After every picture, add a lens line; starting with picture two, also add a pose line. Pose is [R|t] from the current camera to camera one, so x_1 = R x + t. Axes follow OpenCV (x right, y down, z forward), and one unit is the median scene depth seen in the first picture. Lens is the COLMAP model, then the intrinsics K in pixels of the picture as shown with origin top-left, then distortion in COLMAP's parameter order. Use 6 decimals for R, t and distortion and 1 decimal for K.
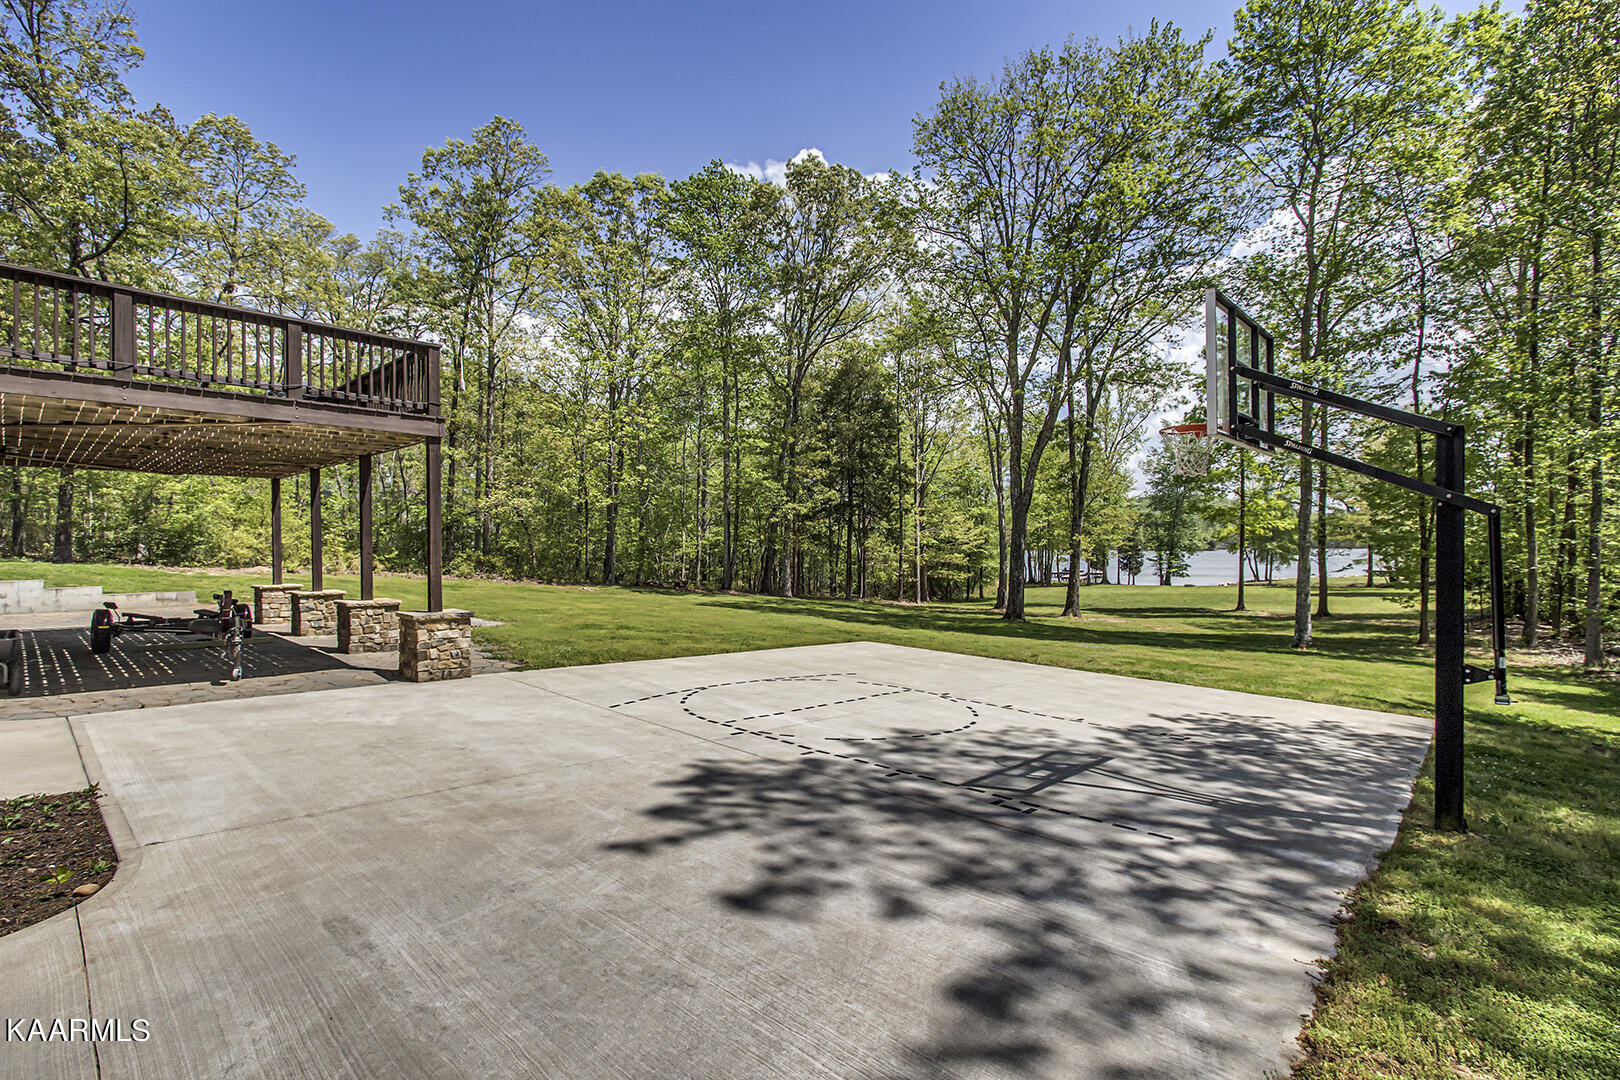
lens RADIAL K [[754.1, 0, 800.9], [0, 754.1, 545.1], [0, 0, 1]] dist [0.005628, 0.000269]
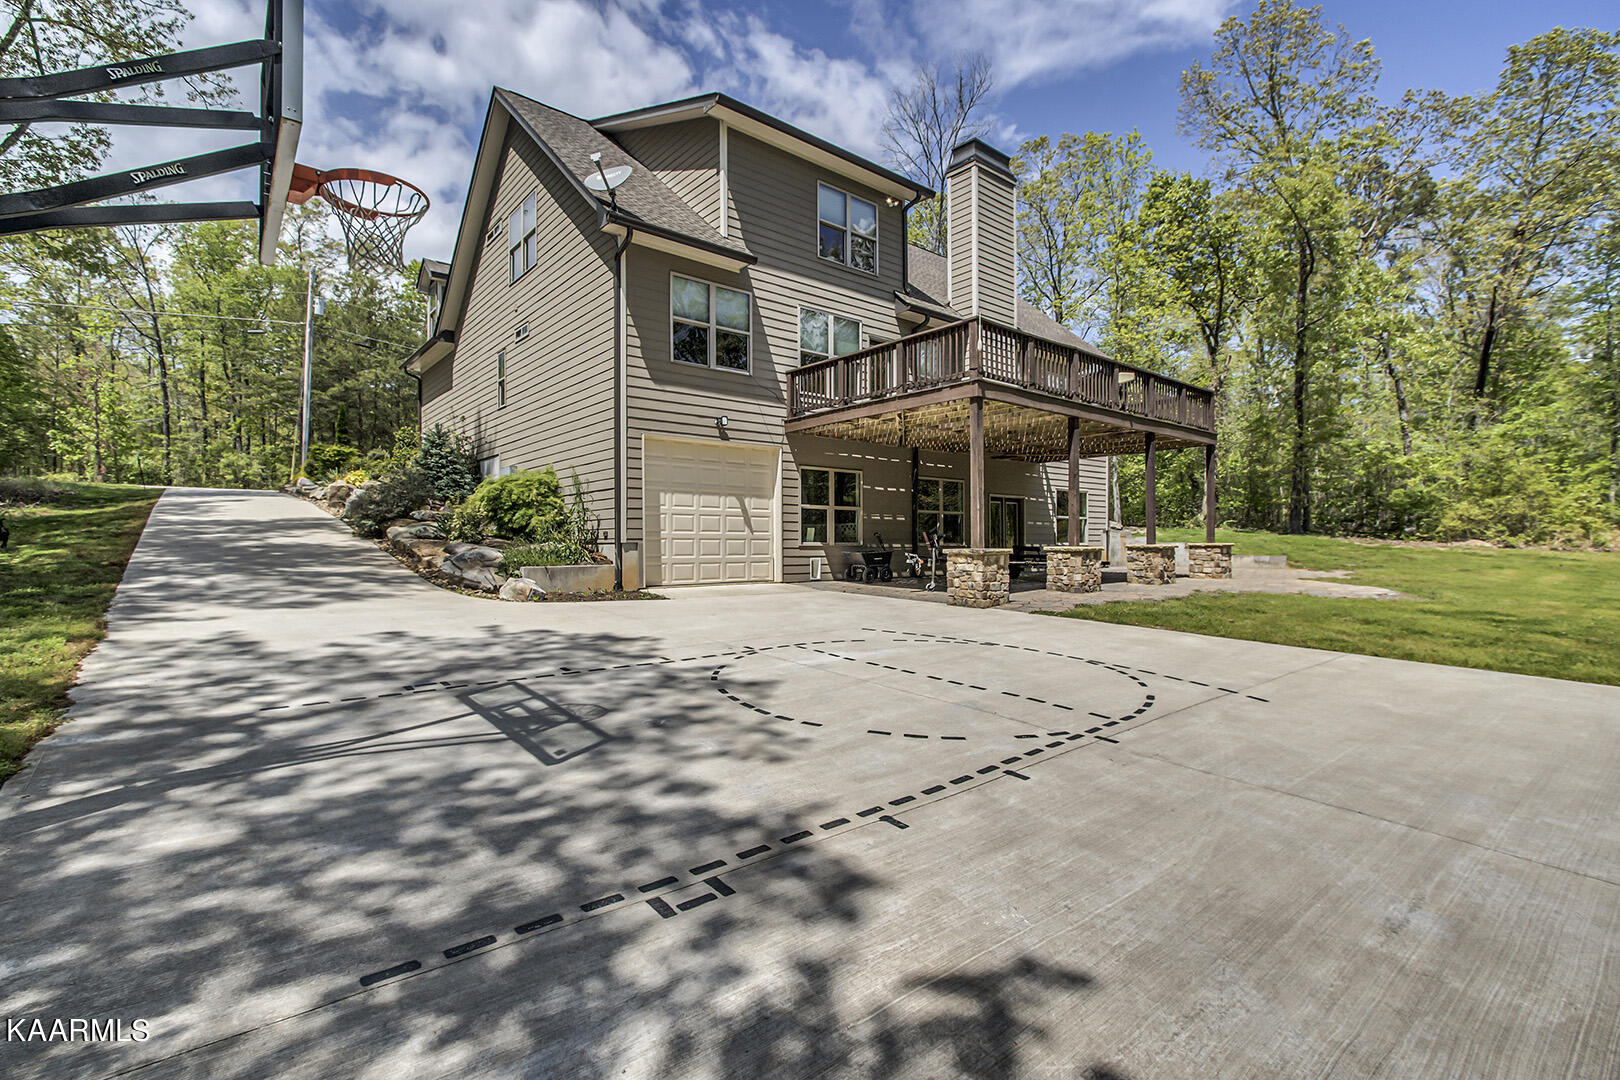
lens RADIAL K [[754.1, 0, 805.9], [0, 754.1, 548.6], [0, 0, 1]] dist [0.005628, 0.000269]
pose [[-0.135989, 0.000789, -0.990710, 0.959697], [0.005725, 0.999984, 0.000011, 0.123595], [0.990694, -0.005670, -0.135991, 1.275949]]
